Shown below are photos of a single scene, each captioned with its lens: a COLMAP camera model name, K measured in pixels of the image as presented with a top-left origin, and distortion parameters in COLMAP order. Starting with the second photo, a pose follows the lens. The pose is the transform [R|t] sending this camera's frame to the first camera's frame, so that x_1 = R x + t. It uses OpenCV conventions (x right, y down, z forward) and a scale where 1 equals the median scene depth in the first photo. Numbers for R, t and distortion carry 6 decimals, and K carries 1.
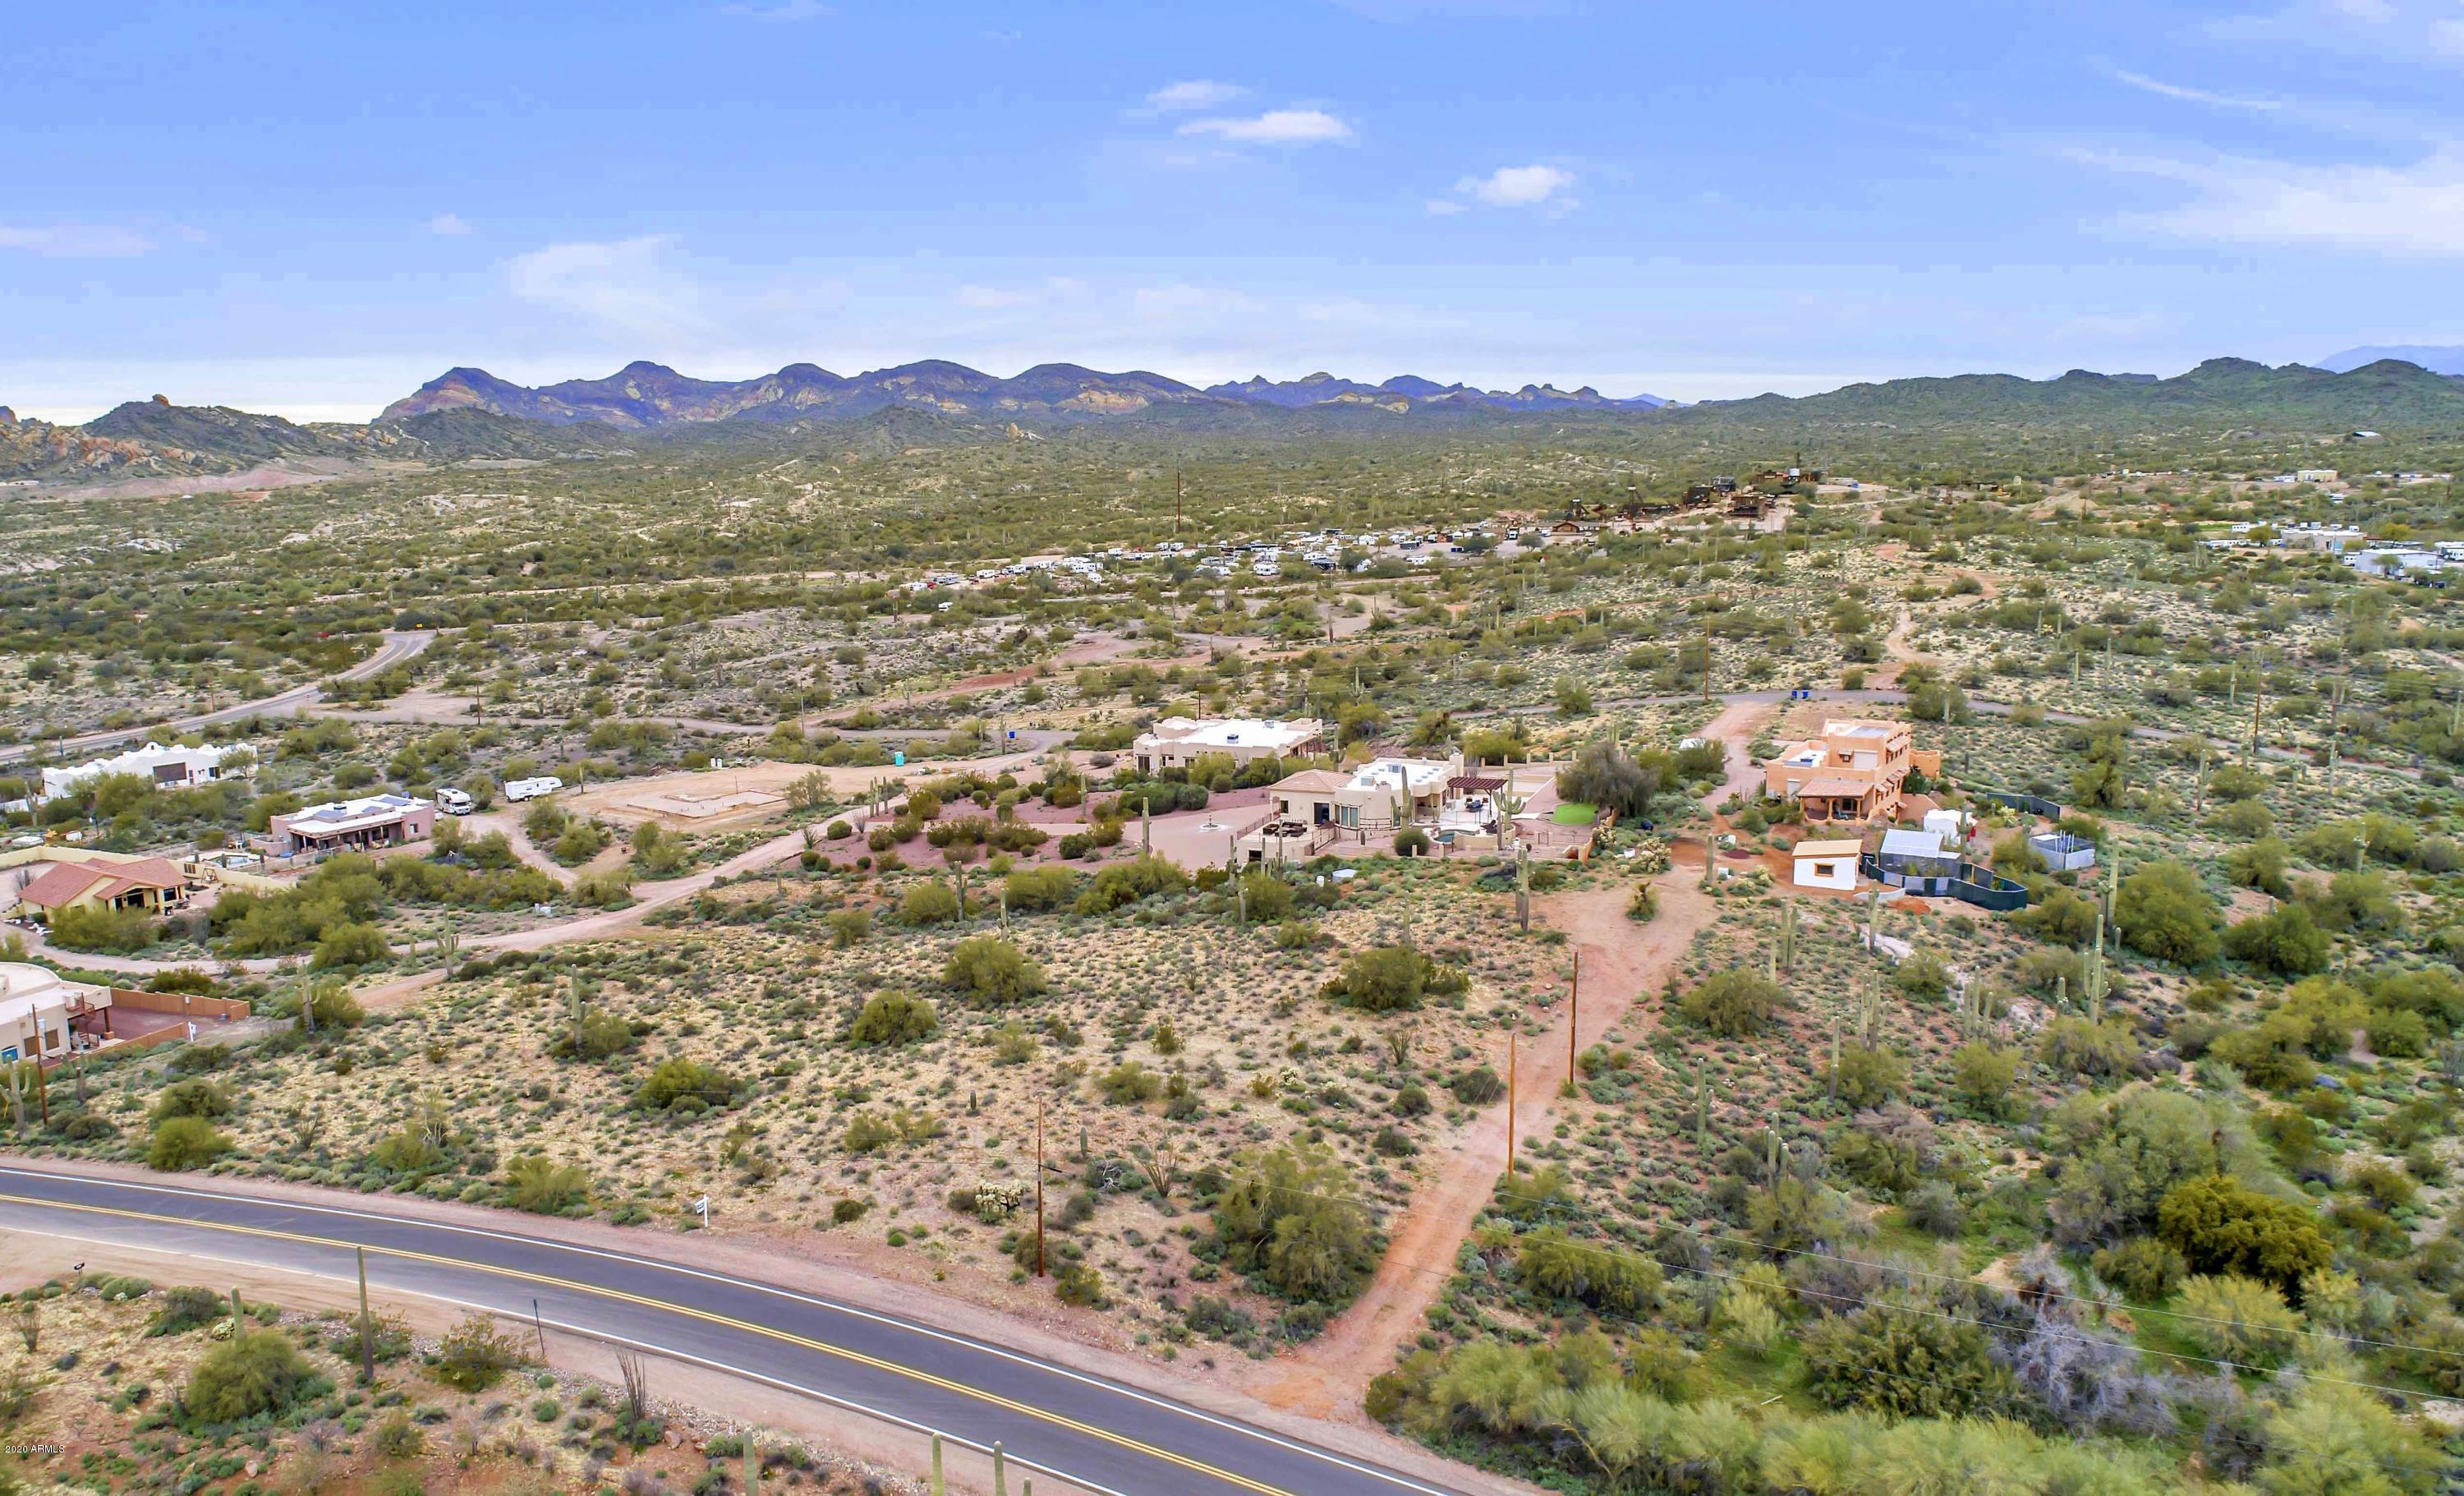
lens RADIAL K [[1804.5, 0, 1134.9], [0, 1804.5, 754.7], [0, 0, 1]] dist [-0.017094, 0.010161]
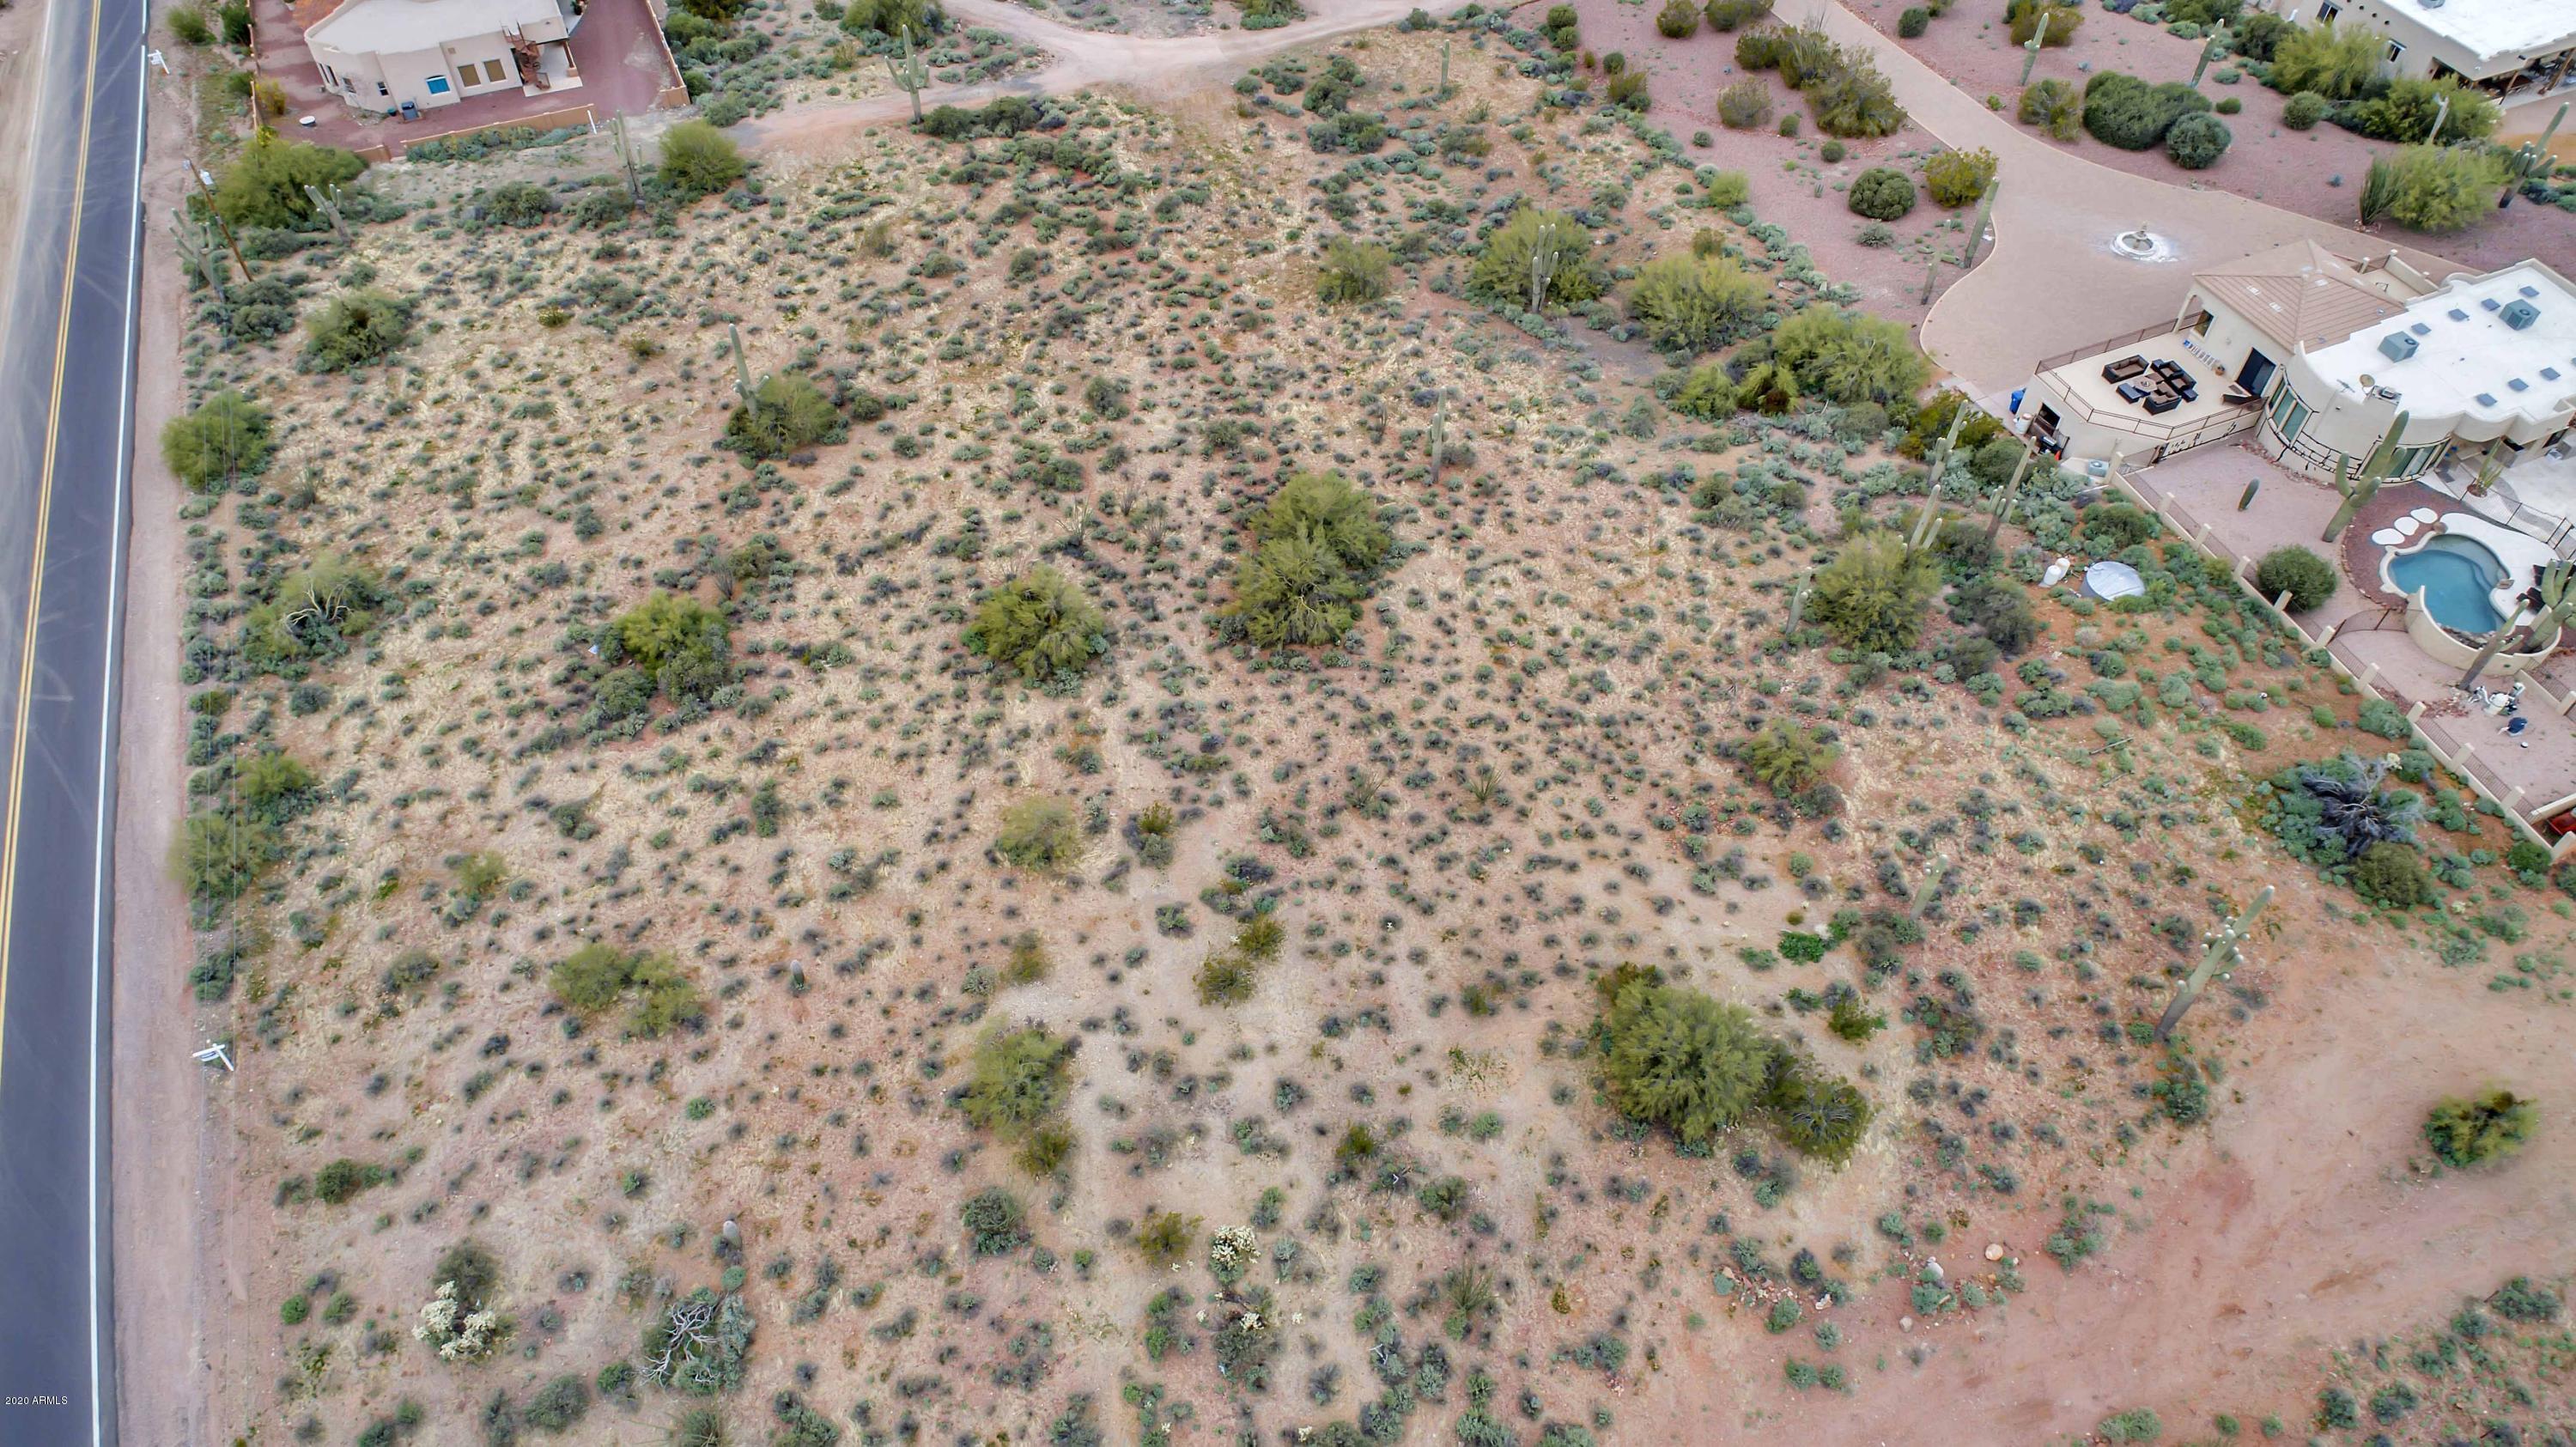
lens RADIAL K [[1745.2, 0, 1290.8], [0, 1745.2, 732.6], [0, 0, 1]] dist [-0.018777, 0.010862]
pose [[0.755068, 0.521472, -0.397416, 0.117678], [-0.143265, 0.722721, 0.676128, -0.150486], [0.639803, -0.453587, 0.620412, 0.386820]]
